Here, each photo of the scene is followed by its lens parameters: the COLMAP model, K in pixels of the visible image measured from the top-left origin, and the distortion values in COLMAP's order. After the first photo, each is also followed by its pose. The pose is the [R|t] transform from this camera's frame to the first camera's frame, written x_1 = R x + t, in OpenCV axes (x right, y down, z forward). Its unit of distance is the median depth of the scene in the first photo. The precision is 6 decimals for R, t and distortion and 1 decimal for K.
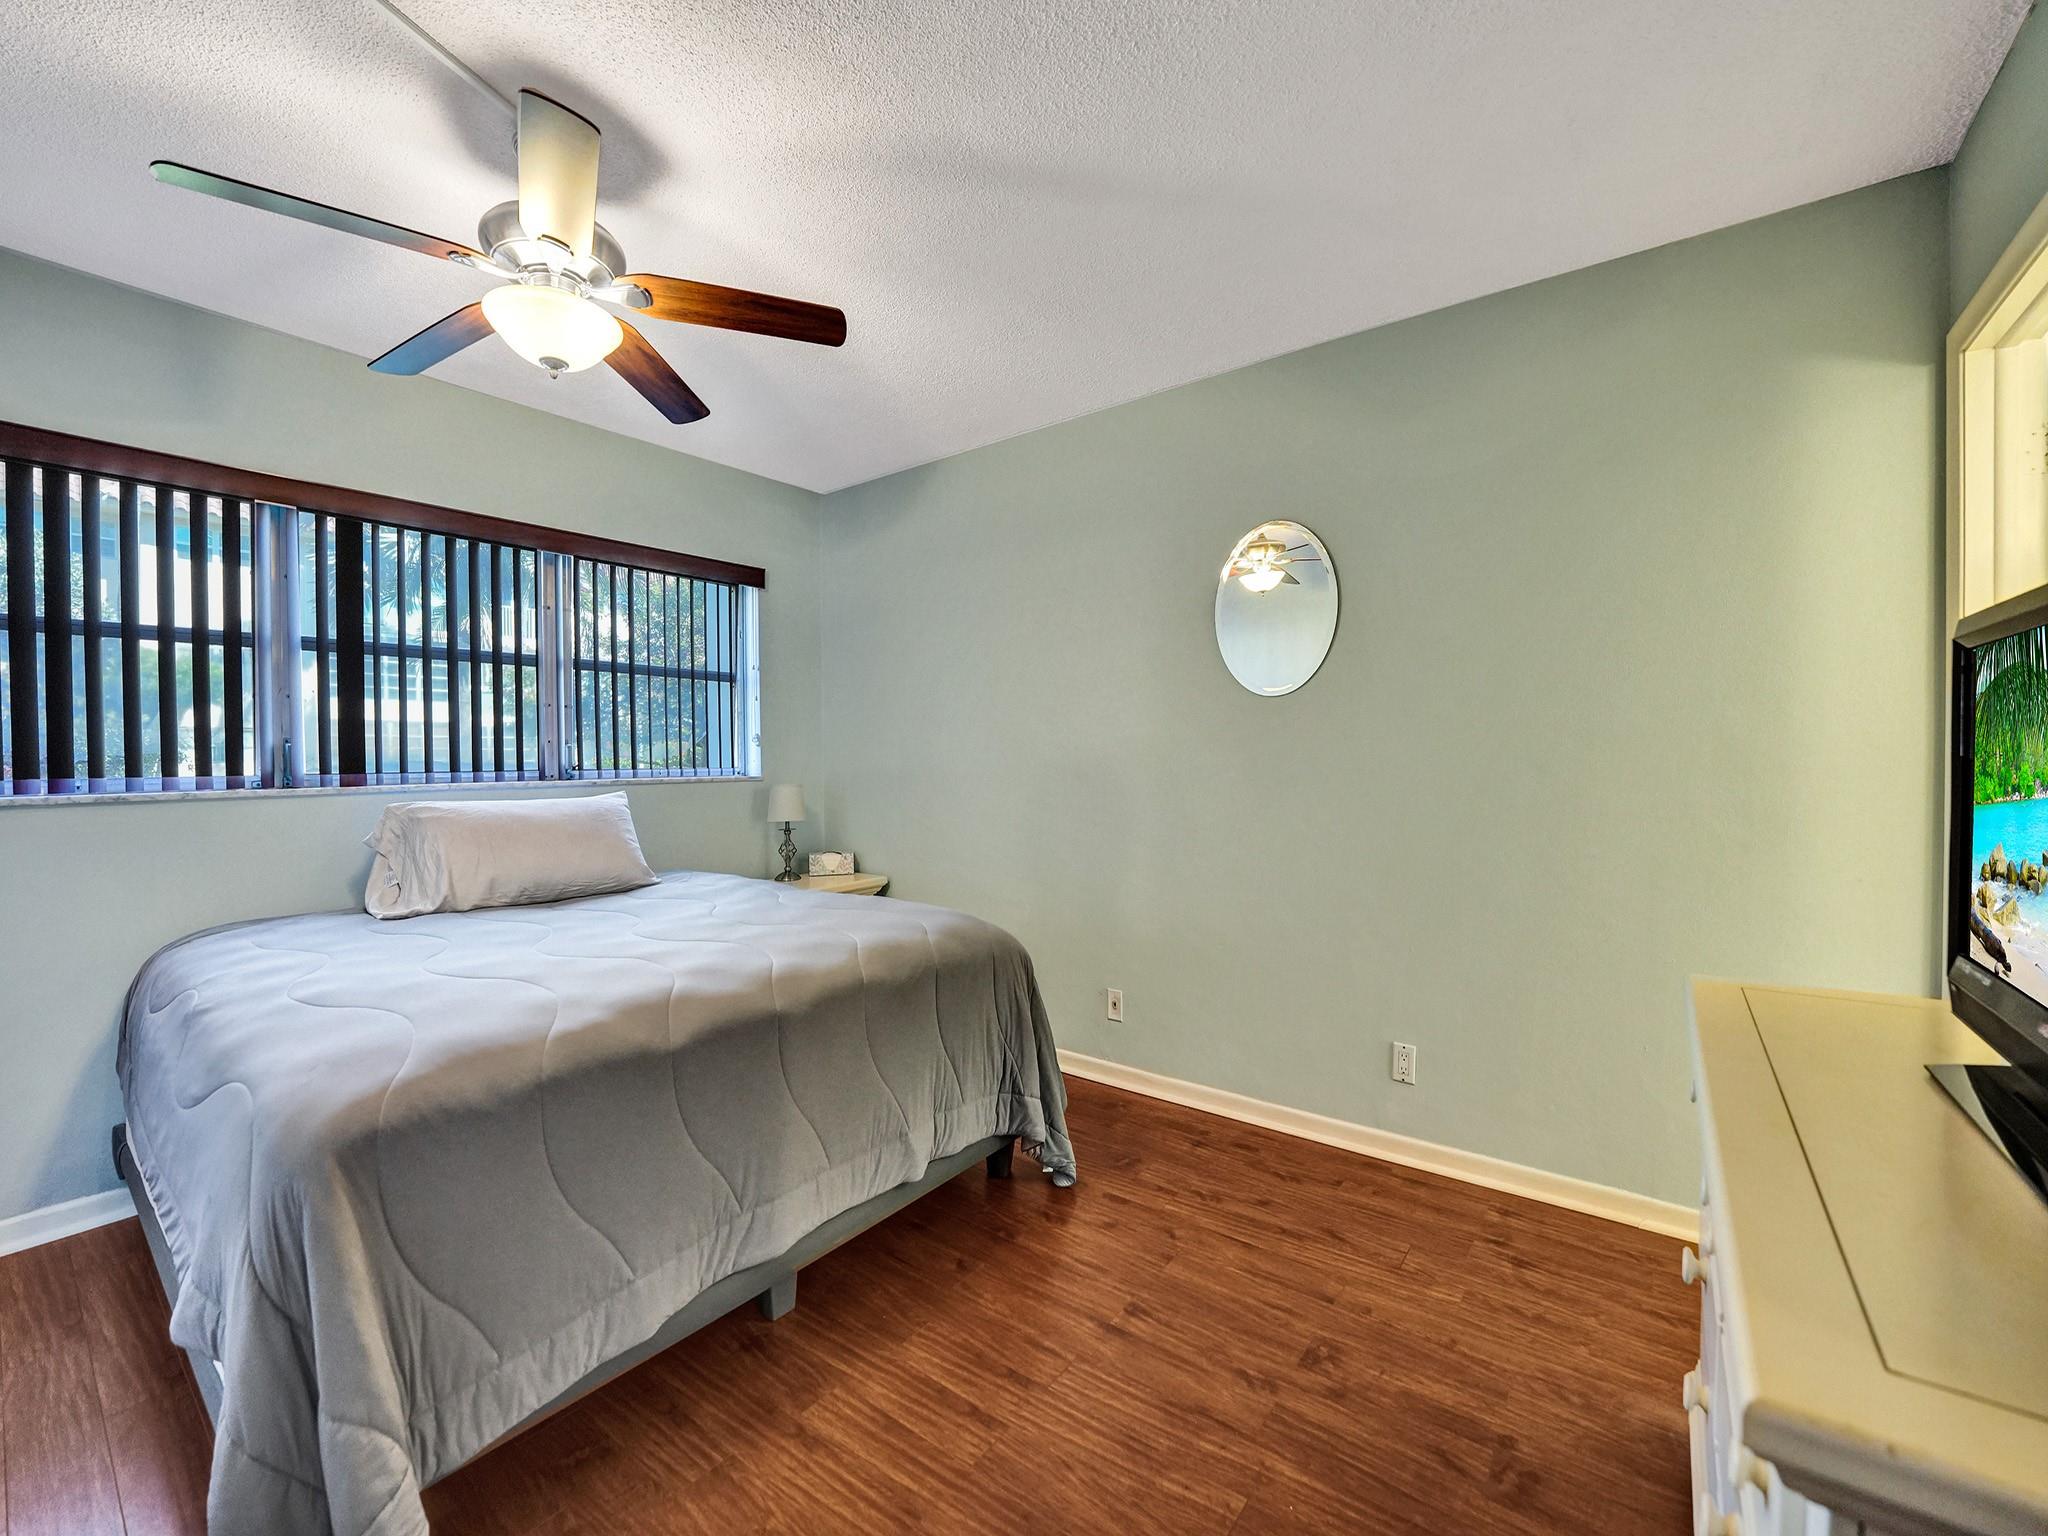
lens RADIAL K [[834.9, 0, 1019.6], [0, 834.9, 773.8], [0, 0, 1]] dist [-0.023363, -0.000024]
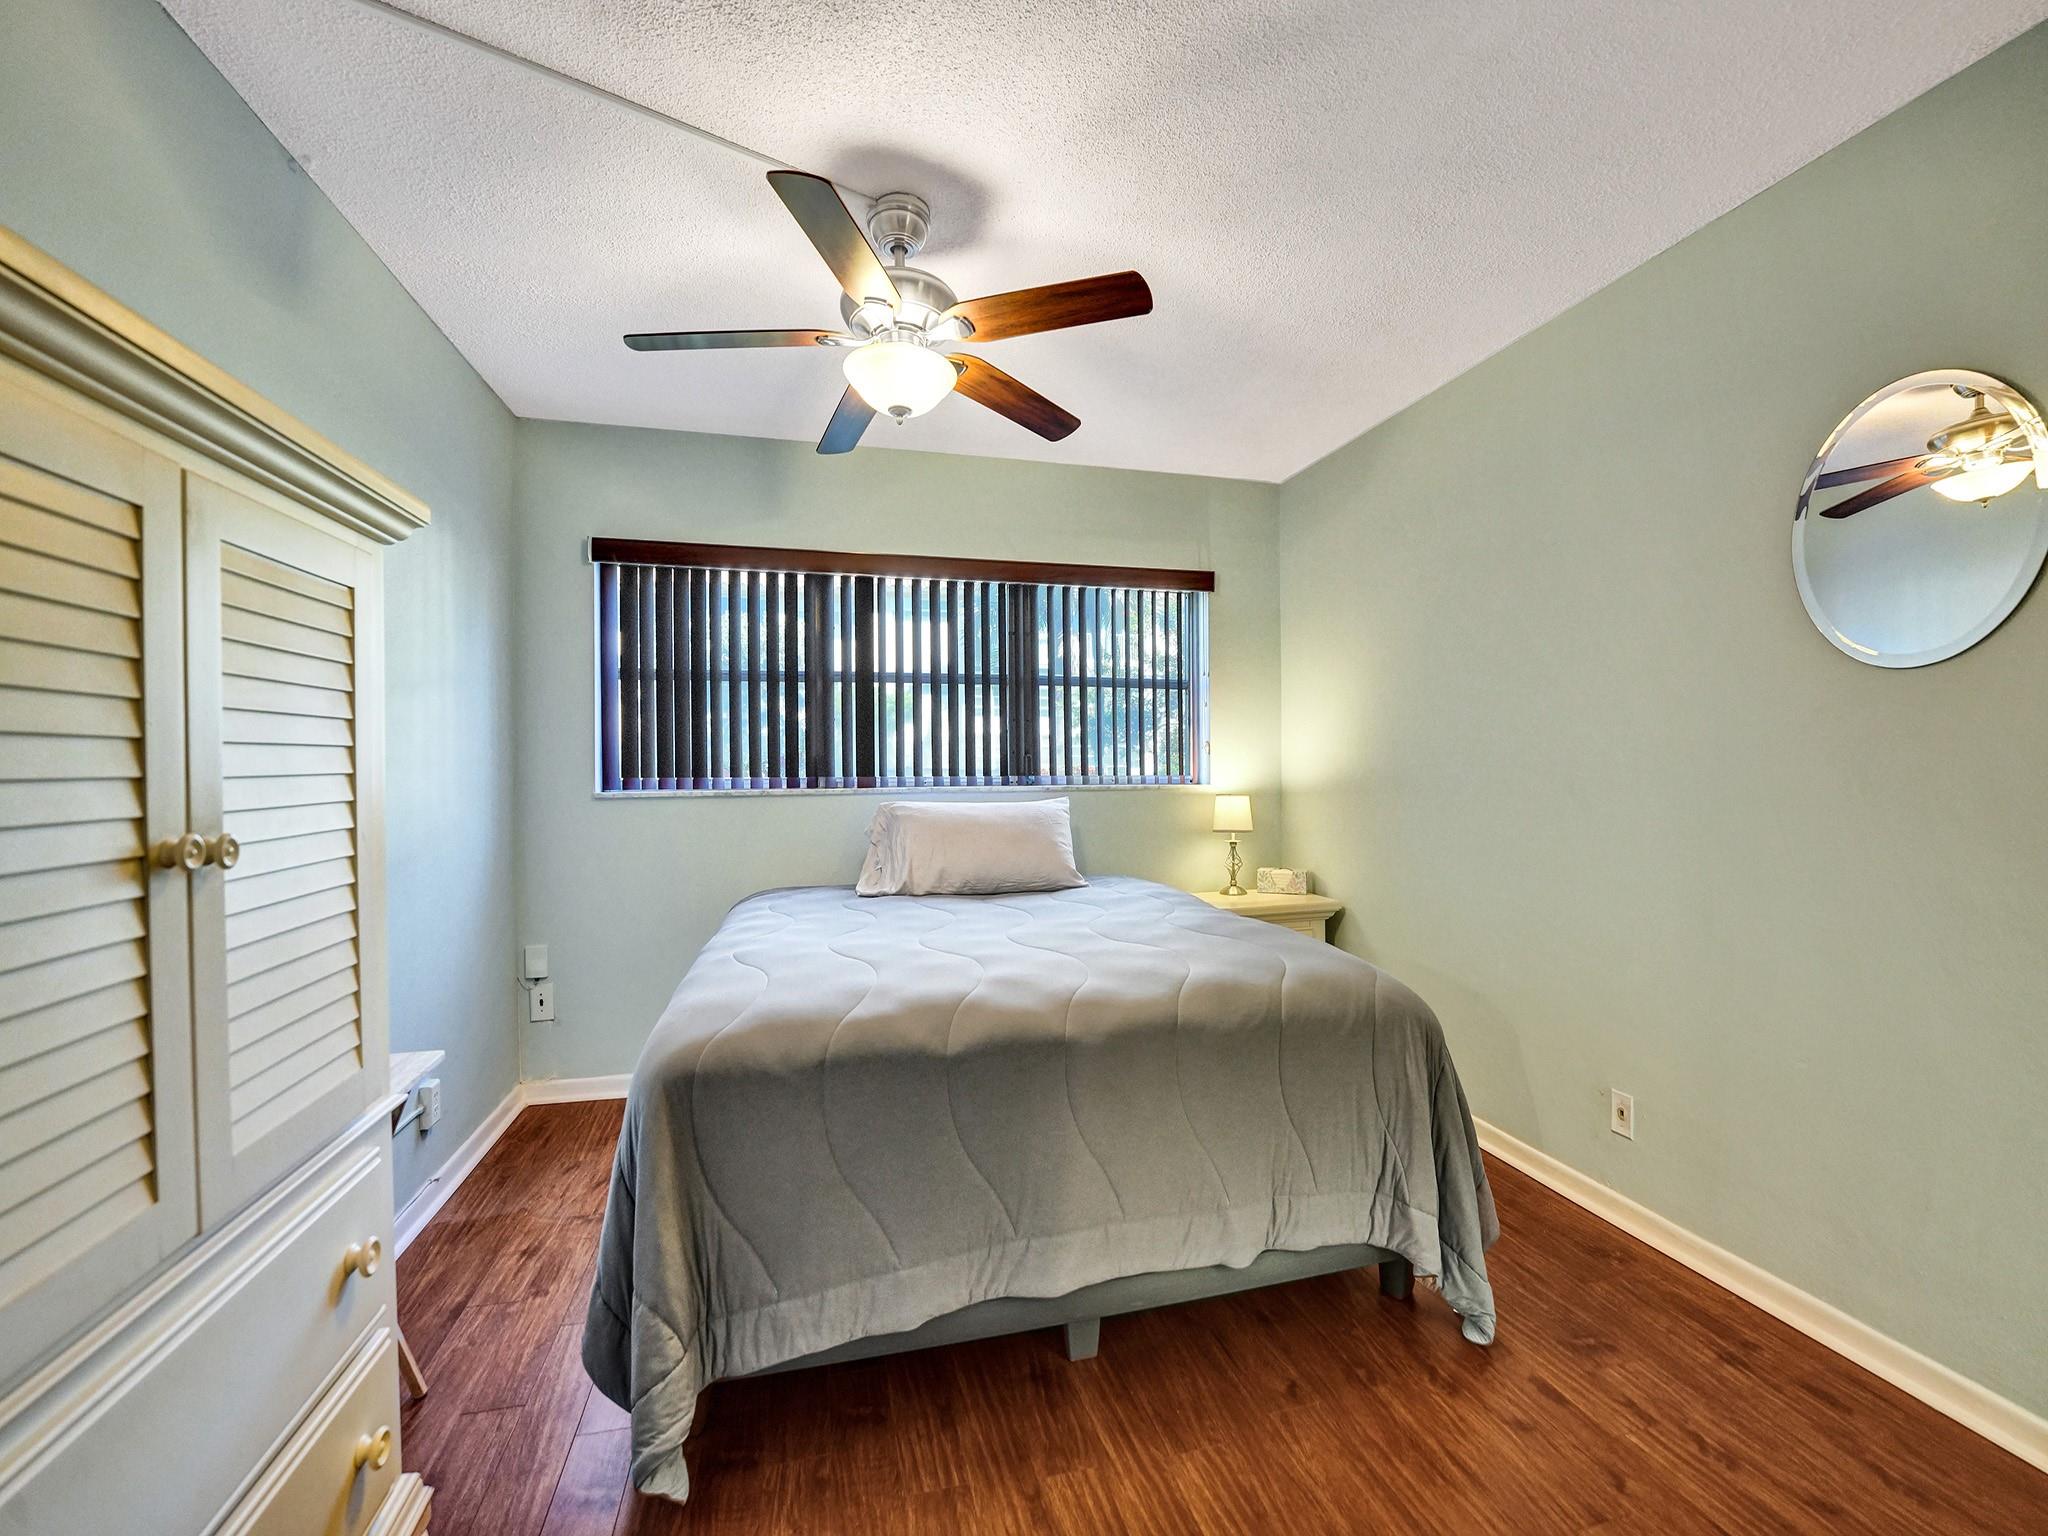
lens RADIAL K [[811.7, 0, 1197.0], [0, 811.7, 770.2], [0, 0, 1]] dist [-0.035493, 0.008033]
pose [[0.792065, 0.006972, -0.610397, 0.348397], [-0.013336, 0.999894, -0.005885, -0.011342], [0.610291, 0.012802, 0.792074, 0.332014]]
